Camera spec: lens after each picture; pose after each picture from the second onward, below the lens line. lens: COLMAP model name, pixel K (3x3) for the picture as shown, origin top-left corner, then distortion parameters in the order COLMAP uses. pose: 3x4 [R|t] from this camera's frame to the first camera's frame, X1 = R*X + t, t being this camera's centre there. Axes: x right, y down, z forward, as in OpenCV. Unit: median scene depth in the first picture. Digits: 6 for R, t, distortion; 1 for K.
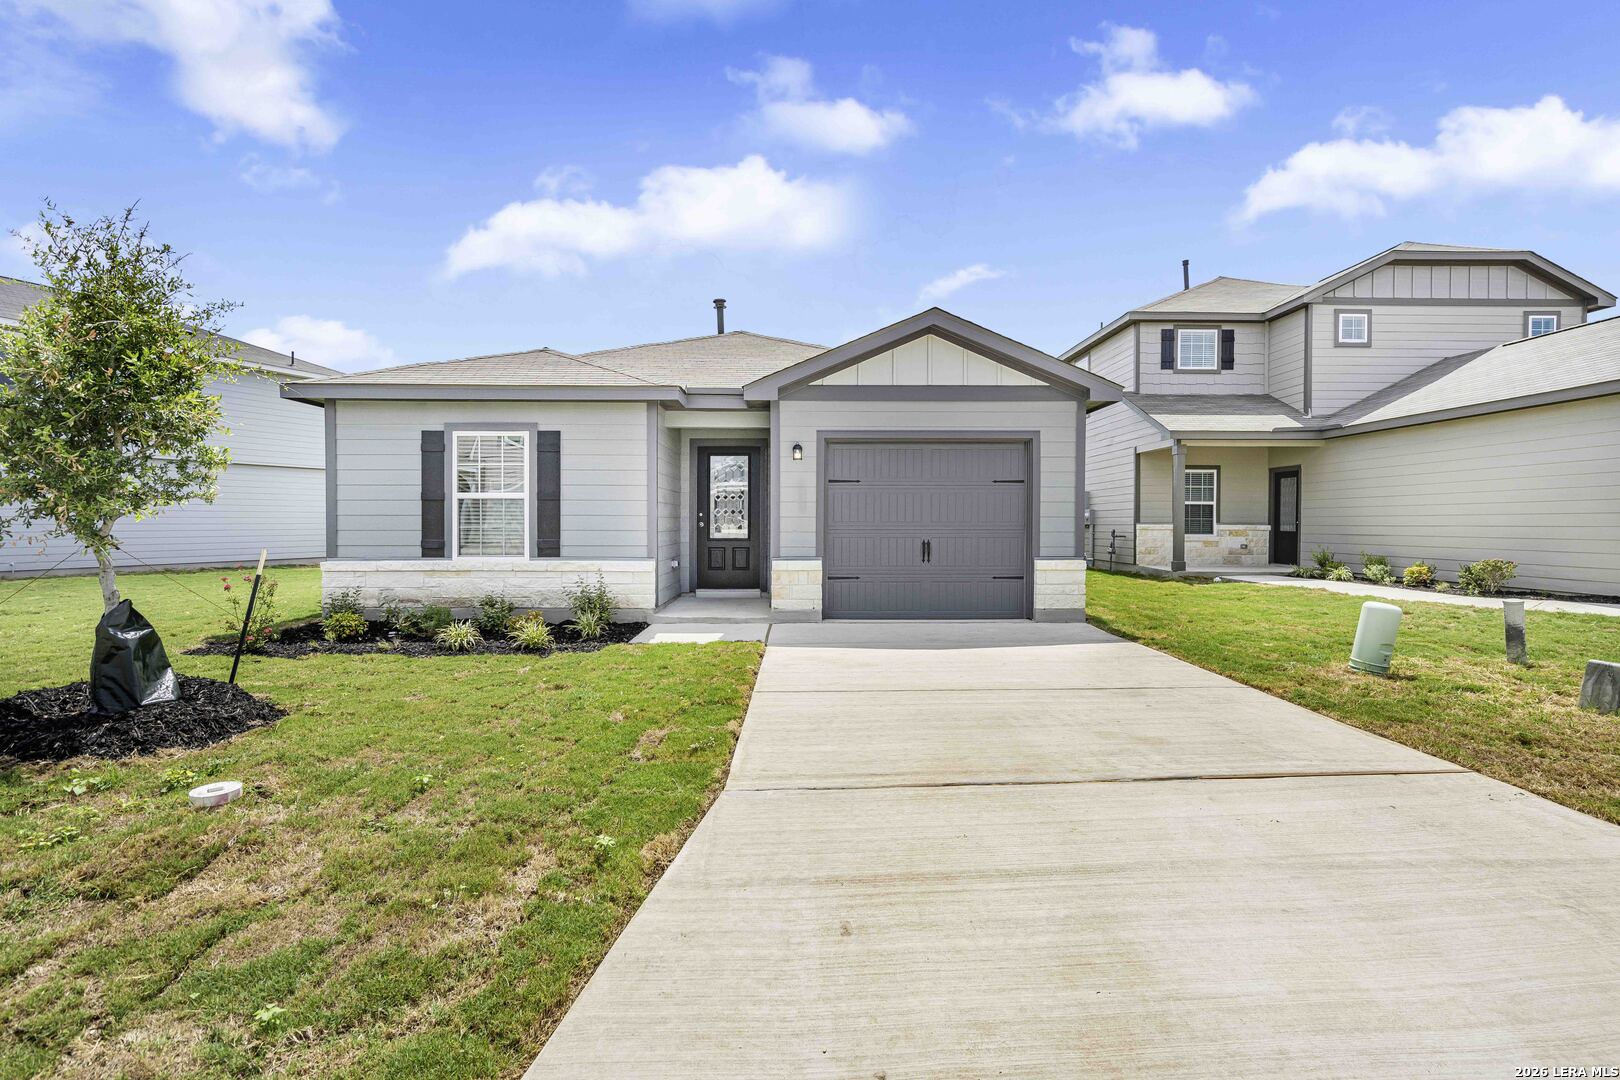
lens RADIAL K [[768.2, 0, 814.0], [0, 768.2, 519.8], [0, 0, 1]] dist [-0.002902, 0.001210]
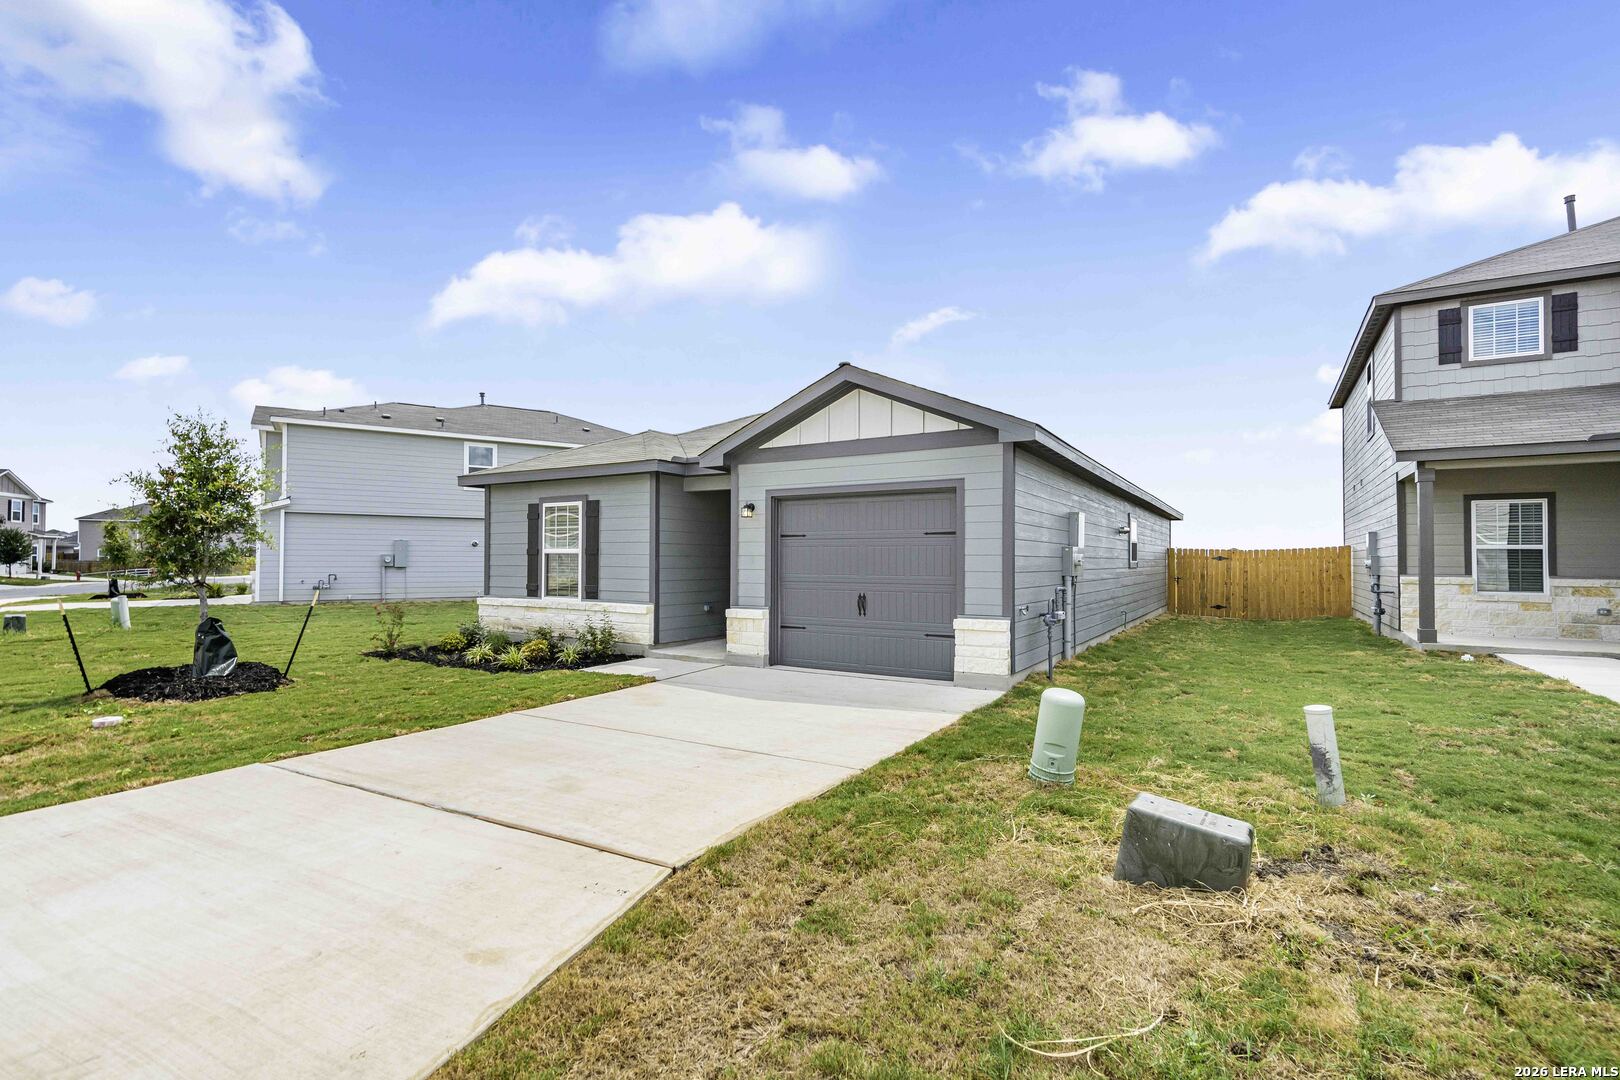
lens RADIAL K [[761.5, 0, 810.0], [0, 761.5, 540.0], [0, 0, 1]] dist [-0.003882, 0.000512]
pose [[0.839950, -0.012417, -0.542522, 0.638272], [-0.002043, 0.999659, -0.026043, -0.017441], [0.542660, 0.022983, 0.839638, 0.134222]]
